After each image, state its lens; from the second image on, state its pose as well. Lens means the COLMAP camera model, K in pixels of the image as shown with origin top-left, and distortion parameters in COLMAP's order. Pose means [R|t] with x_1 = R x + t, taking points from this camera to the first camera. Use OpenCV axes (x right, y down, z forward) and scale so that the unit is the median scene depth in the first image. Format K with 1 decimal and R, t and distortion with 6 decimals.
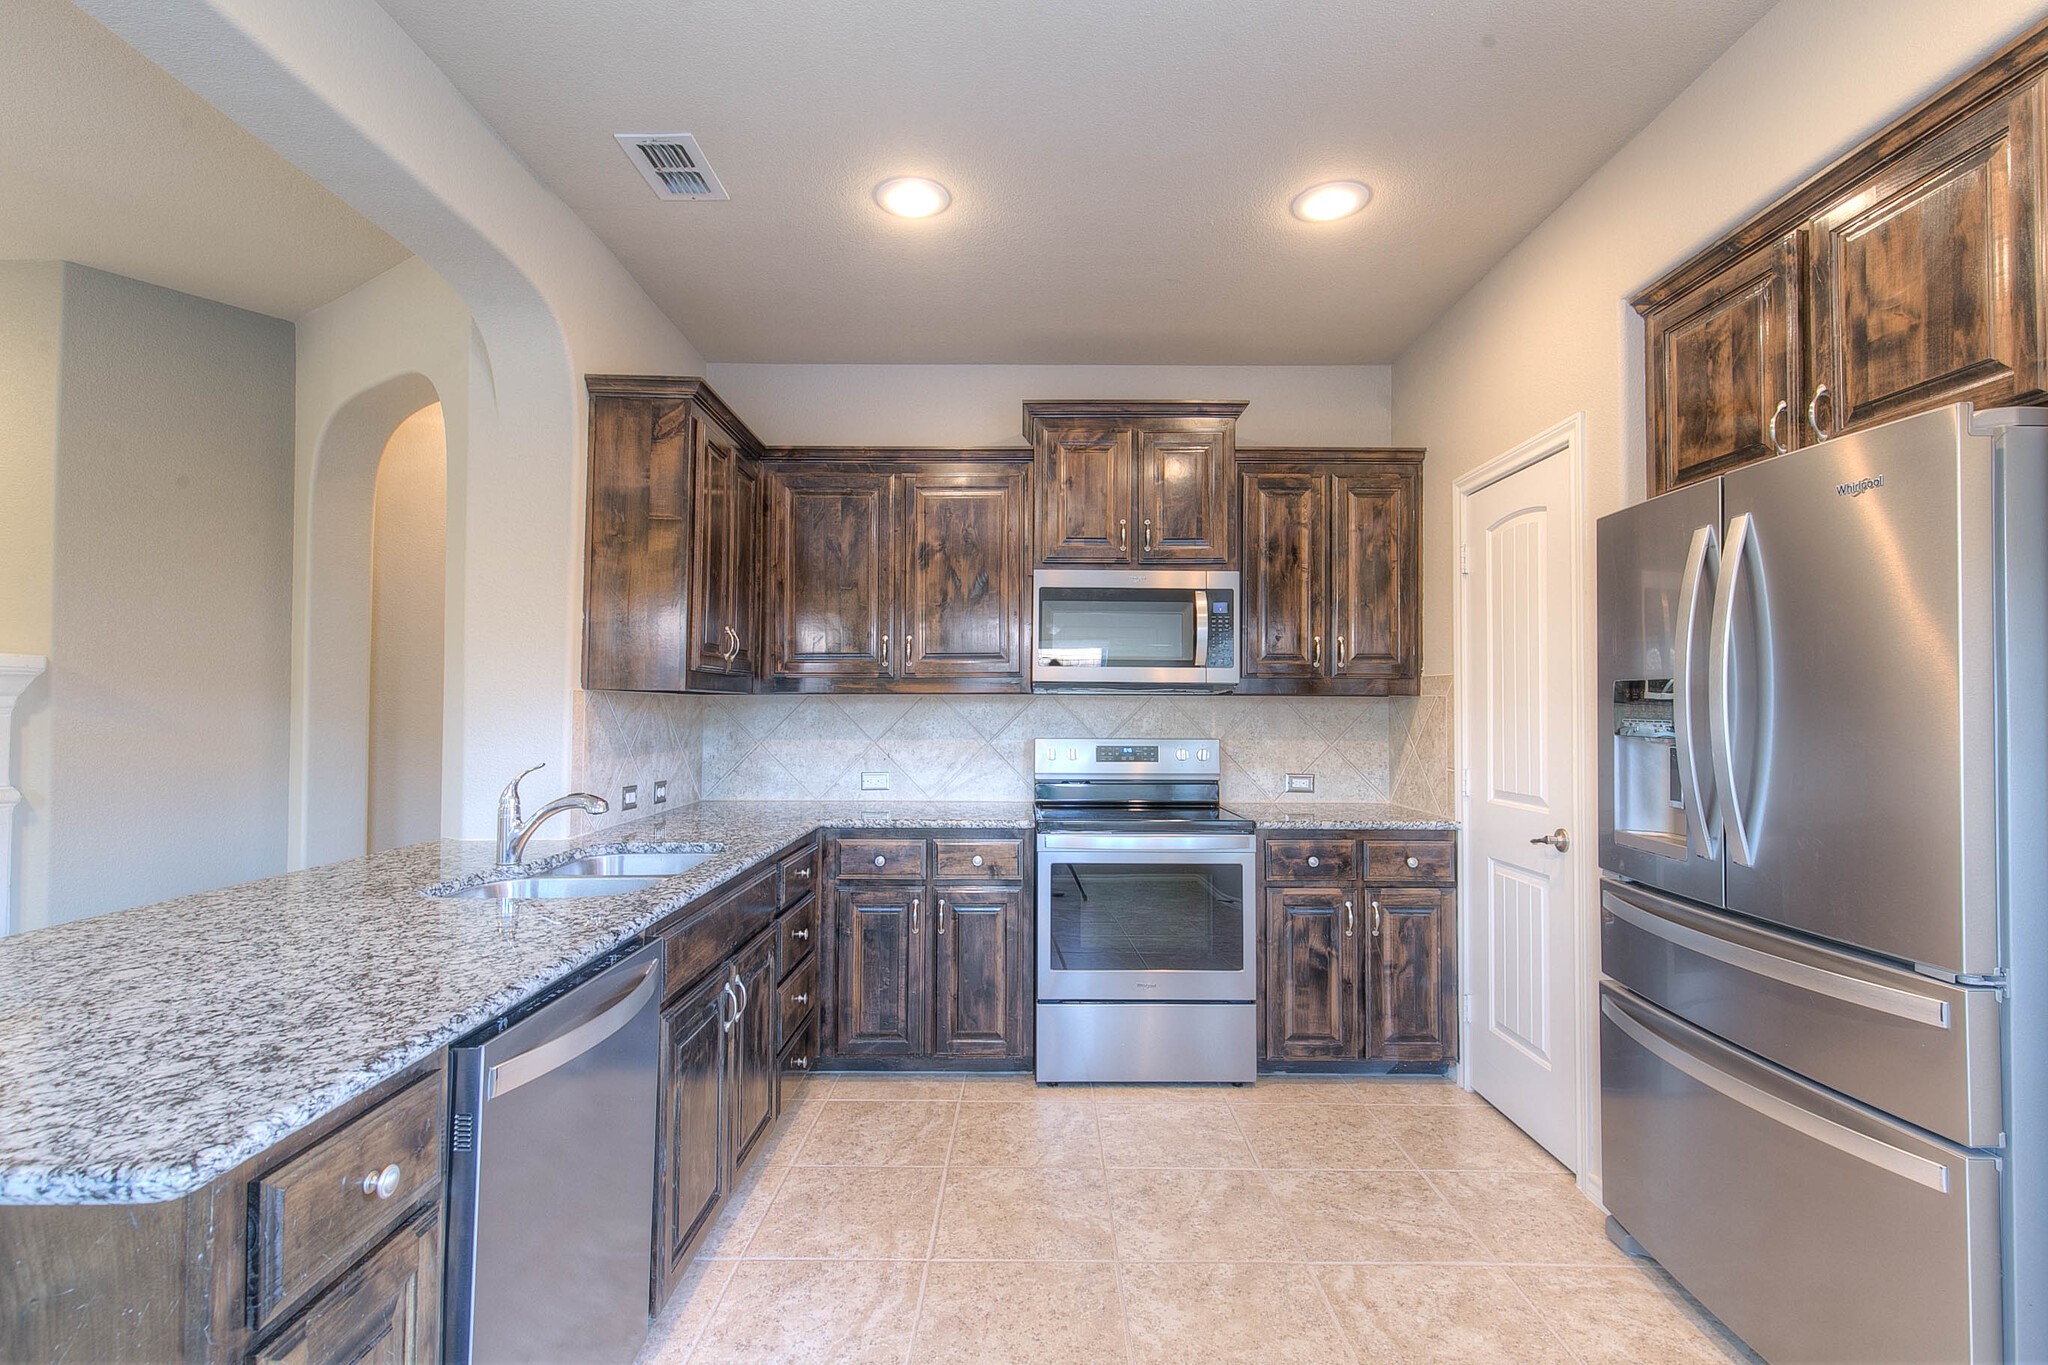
lens RADIAL K [[925.6, 0, 1024.0], [0, 925.6, 682.5], [0, 0, 1]] dist [0.011444, -0.003449]
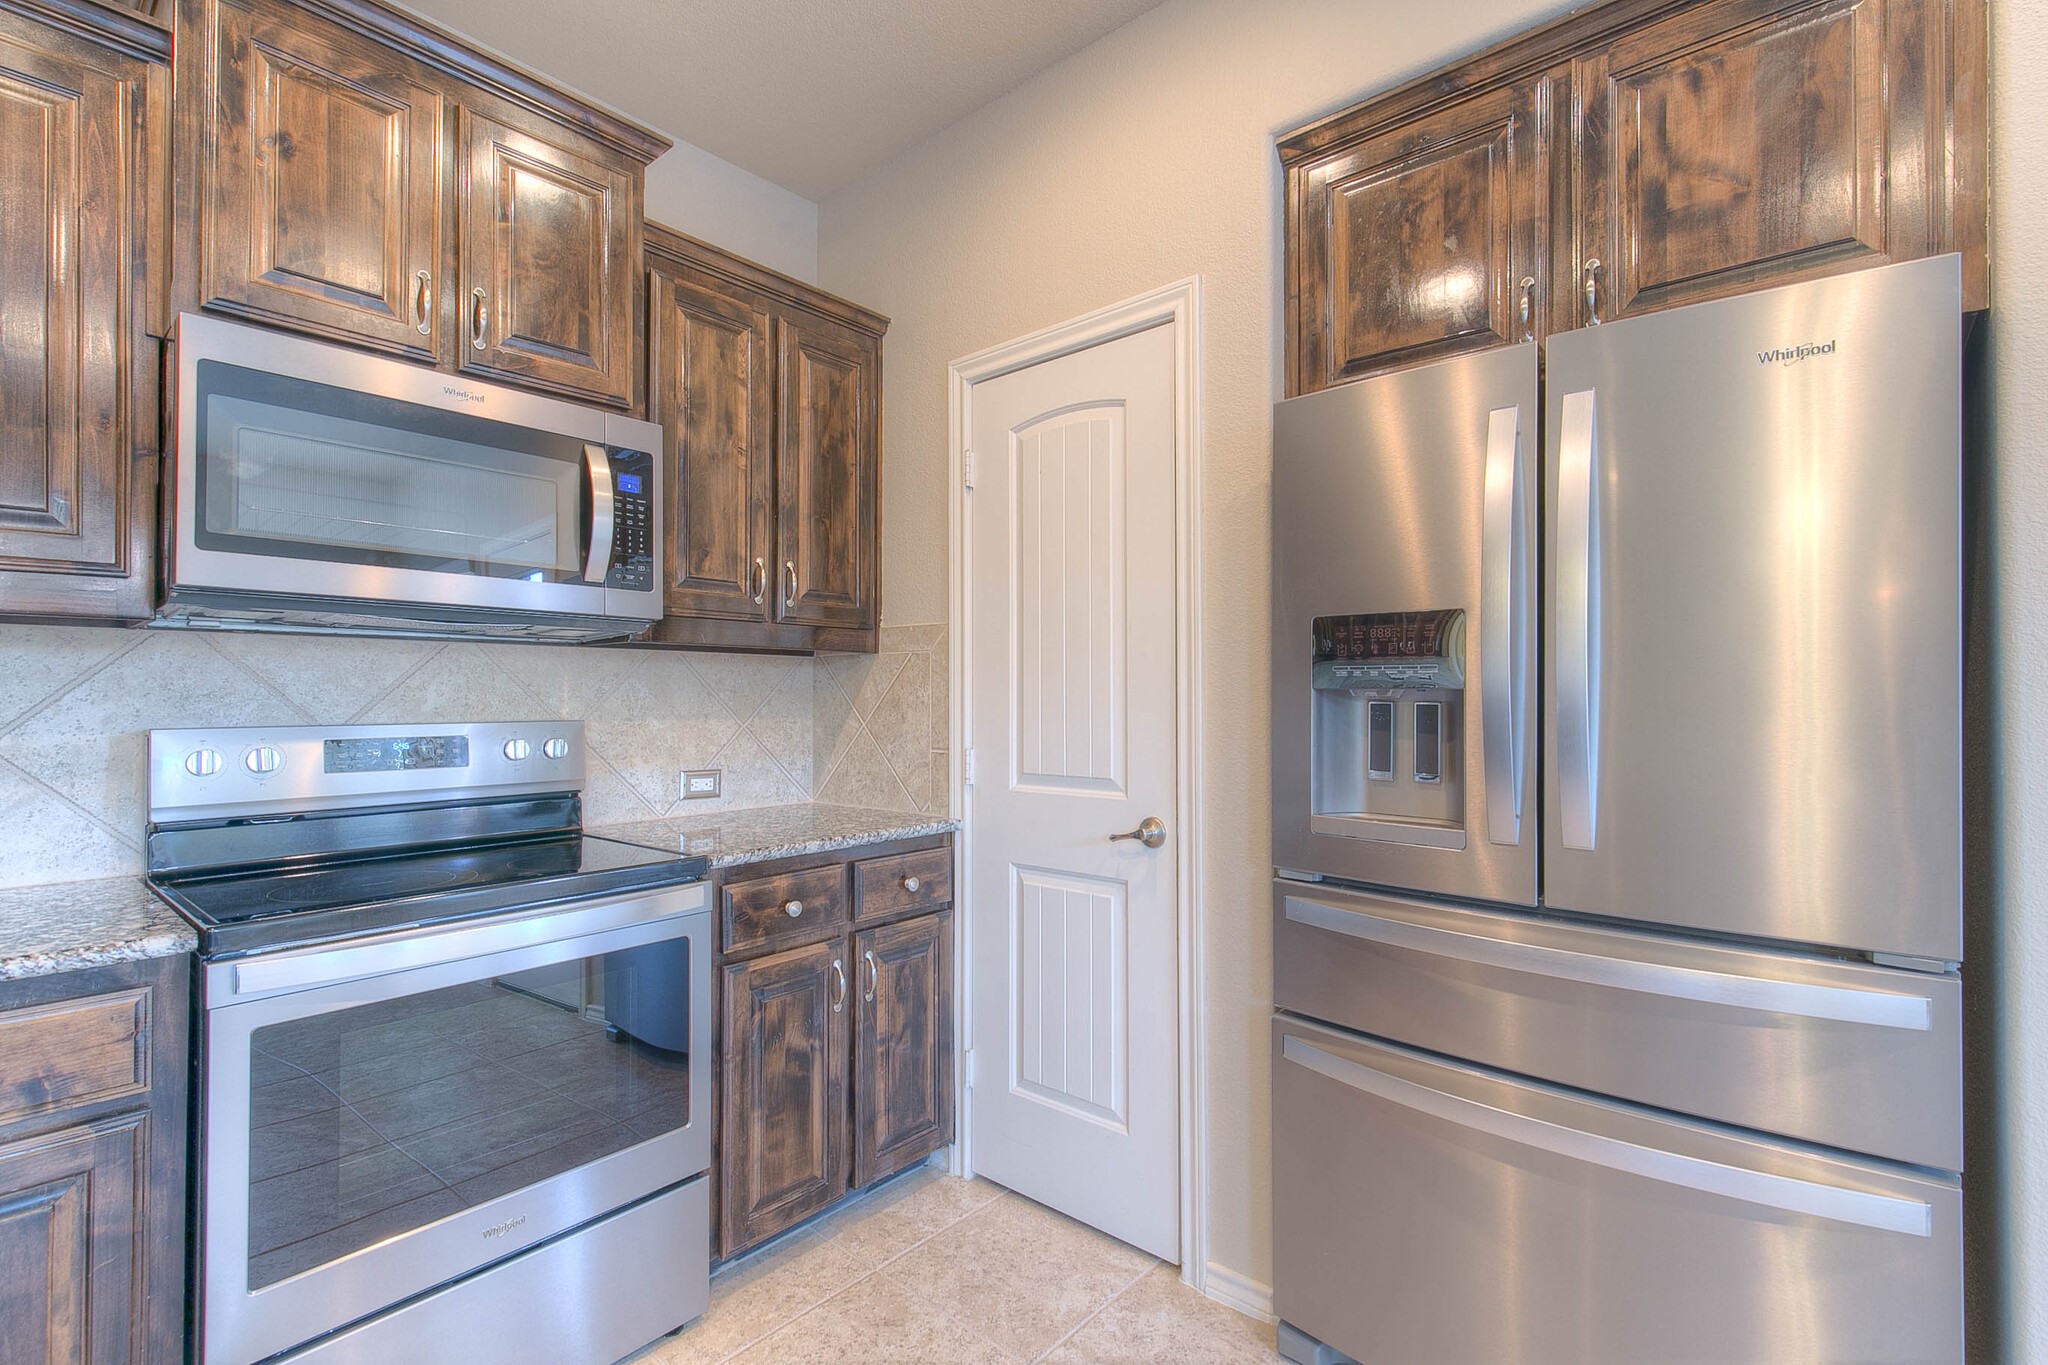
lens RADIAL K [[925.6, 0, 1027.2], [0, 925.6, 682.5], [0, 0, 1]] dist [0.011444, -0.003449]
pose [[0.654938, 0.006335, 0.755656, -0.057474], [-0.015488, 0.999867, 0.005041, 0.035316], [-0.755524, -0.015005, 0.654949, 0.474413]]
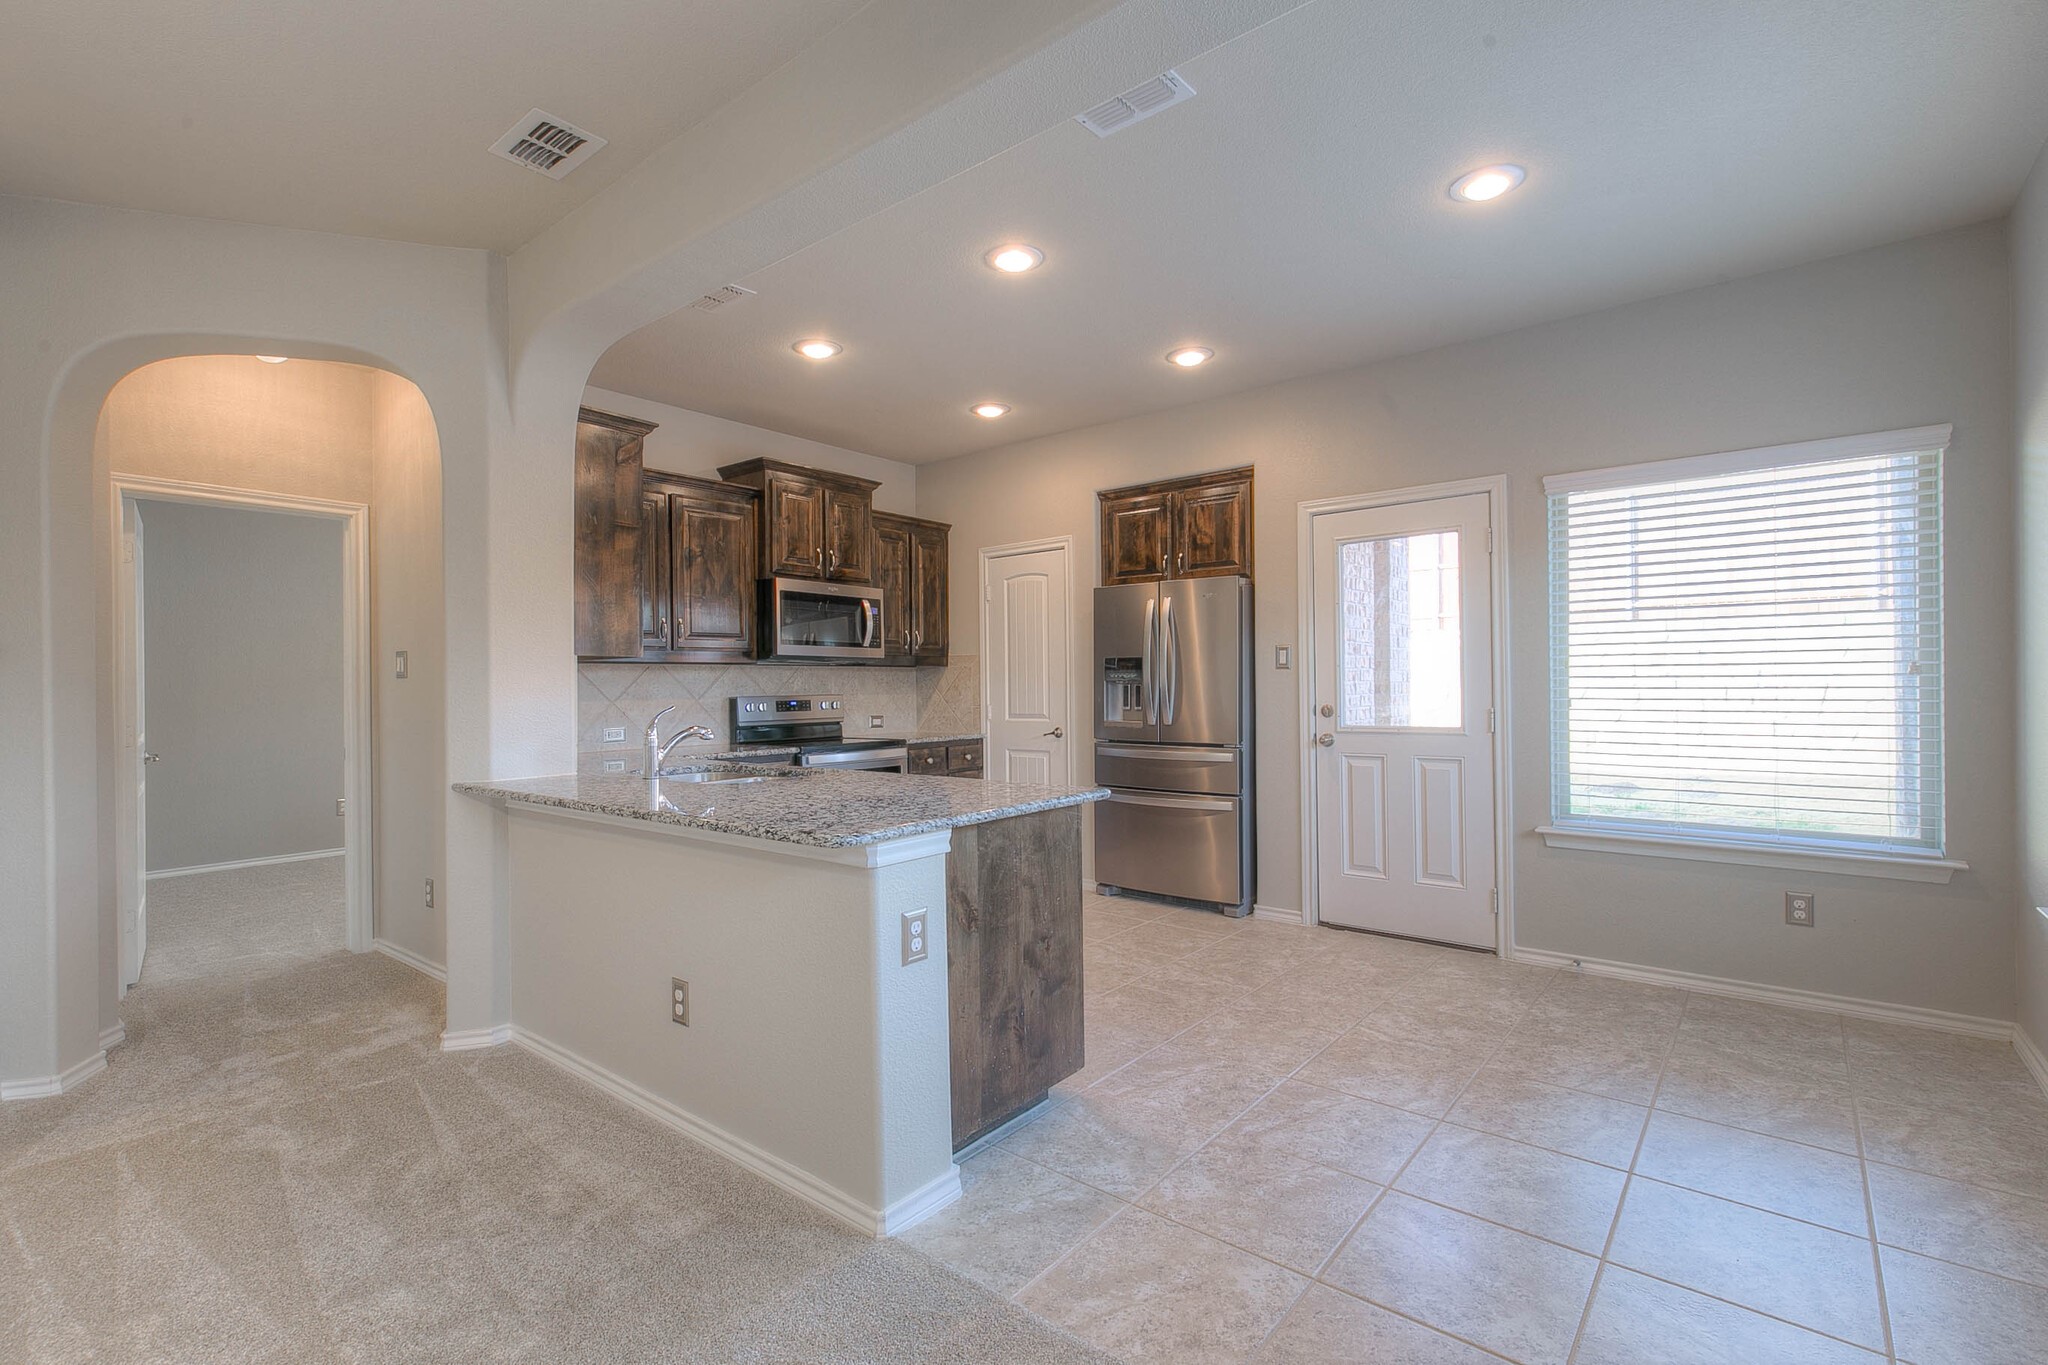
lens RADIAL K [[925.6, 0, 1024.8], [0, 925.6, 681.4], [0, 0, 1]] dist [0.011444, -0.003449]
pose [[0.629566, -0.007838, 0.776908, -0.923865], [-0.007040, 0.999851, 0.015792, 0.015577], [-0.776915, -0.015411, 0.629416, -0.229269]]
